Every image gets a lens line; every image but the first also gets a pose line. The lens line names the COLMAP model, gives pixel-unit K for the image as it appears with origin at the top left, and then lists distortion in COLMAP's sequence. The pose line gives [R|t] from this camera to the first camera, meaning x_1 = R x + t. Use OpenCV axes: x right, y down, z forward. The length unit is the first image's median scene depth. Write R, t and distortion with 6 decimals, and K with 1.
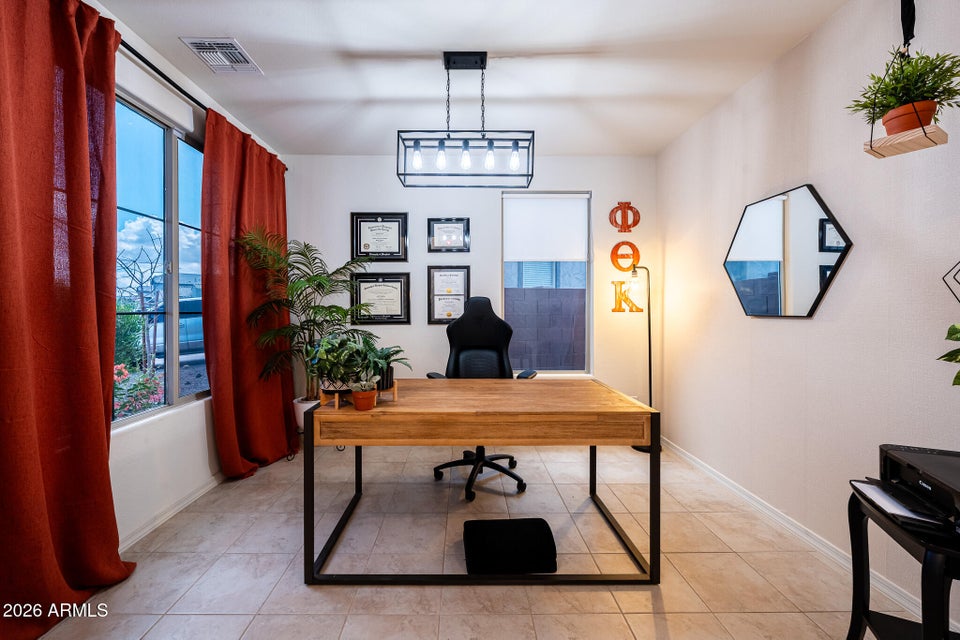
lens RADIAL K [[382.3, 0, 457.1], [0, 382.3, 306.8], [0, 0, 1]] dist [-0.000758, 0.000307]
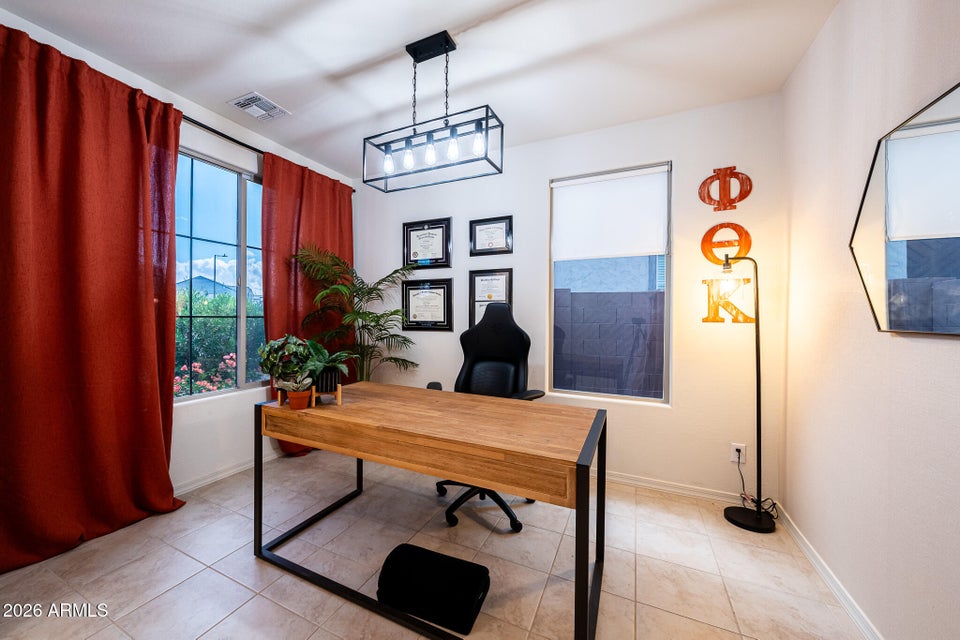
lens RADIAL K [[382.3, 0, 444.5], [0, 382.3, 313.0], [0, 0, 1]] dist [-0.000758, 0.000307]
pose [[0.880824, 0.005275, -0.473414, 0.418046], [-0.006814, 0.999976, -0.001536, 0.000426], [0.473394, 0.004579, 0.880839, 0.171789]]
